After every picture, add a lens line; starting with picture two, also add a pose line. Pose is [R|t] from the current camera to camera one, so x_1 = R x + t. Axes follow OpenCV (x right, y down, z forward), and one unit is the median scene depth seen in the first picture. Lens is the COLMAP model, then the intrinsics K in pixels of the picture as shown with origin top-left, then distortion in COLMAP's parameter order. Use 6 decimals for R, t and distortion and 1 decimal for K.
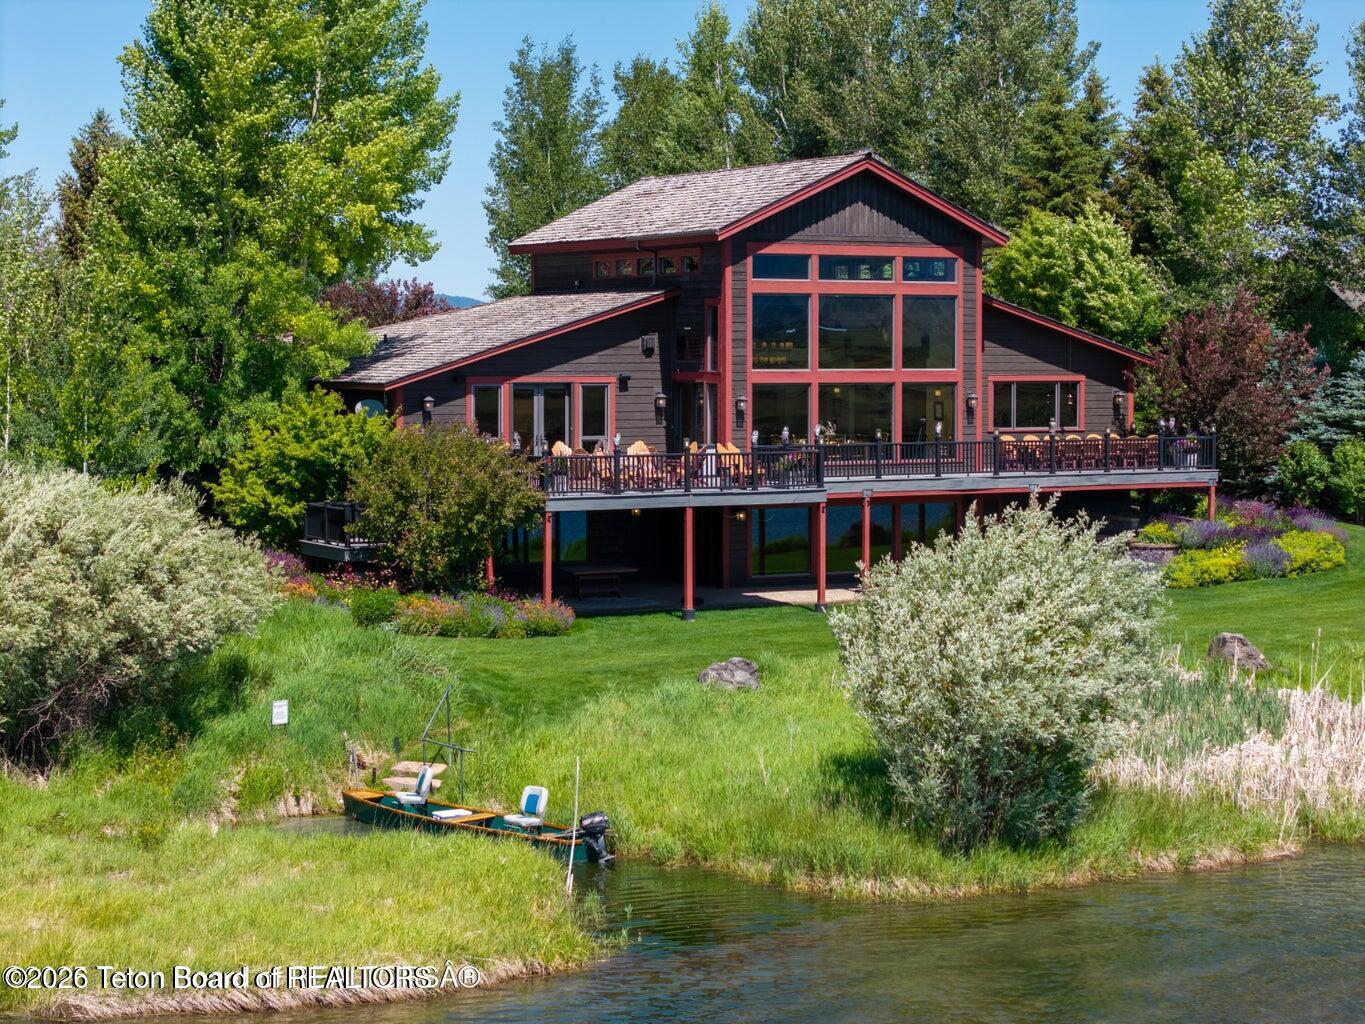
lens RADIAL K [[2734.0, 0, 682.5], [0, 2734.0, 512.0], [0, 0, 1]] dist [-0.068194, -0.169200]
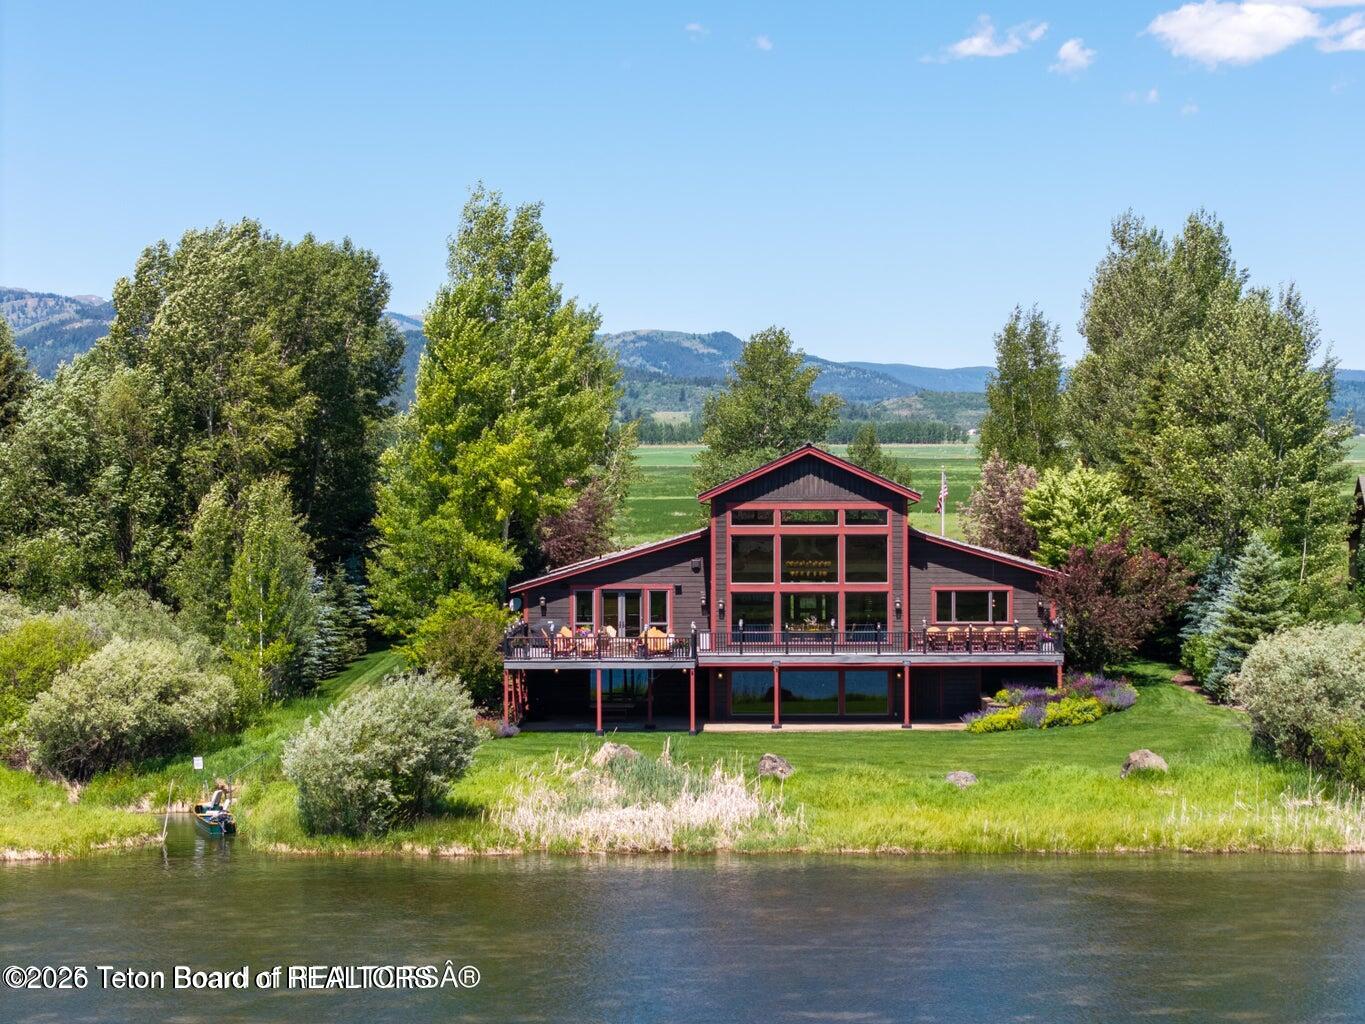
lens RADIAL K [[2773.7, 0, 683.2], [0, 2773.7, 780.0], [0, 0, 1]] dist [0.074859, -0.175899]
pose [[0.853158, 0.054195, -0.518829, 0.815445], [-0.028290, 0.997932, 0.057720, -0.029288], [0.520884, -0.034566, 0.852927, -0.376711]]
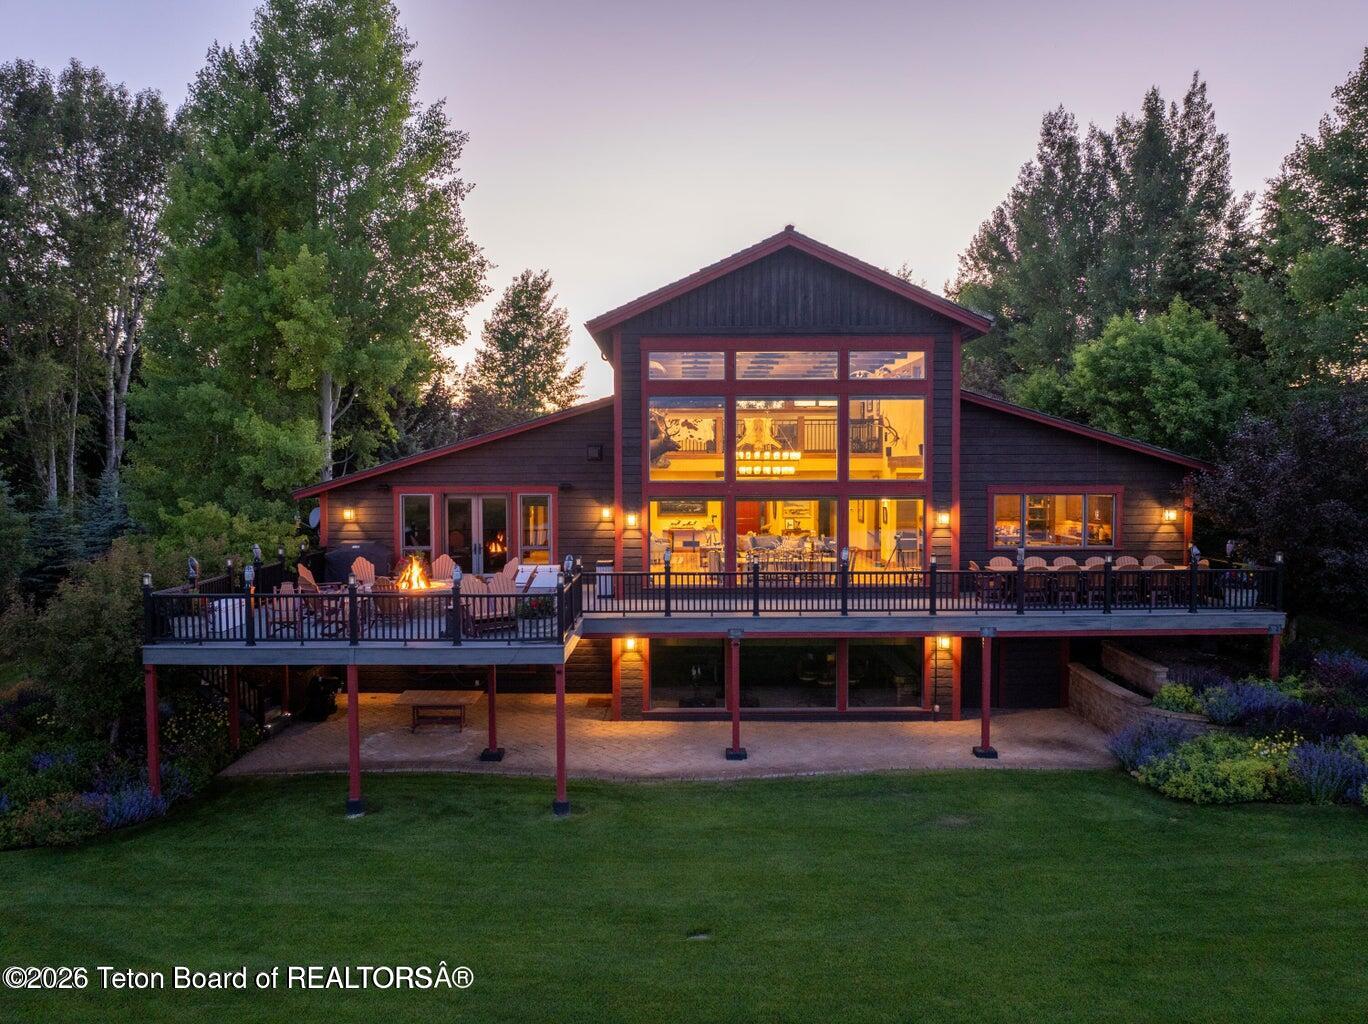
lens RADIAL K [[961.7, 0, 684.0], [0, 961.7, 512.0], [0, 0, 1]] dist [-0.042616, -0.000172]
pose [[0.869198, 0.019756, -0.494070, 0.184748], [-0.024451, 0.999696, -0.003043, -0.039658], [0.493859, 0.014725, 0.869417, 0.709441]]
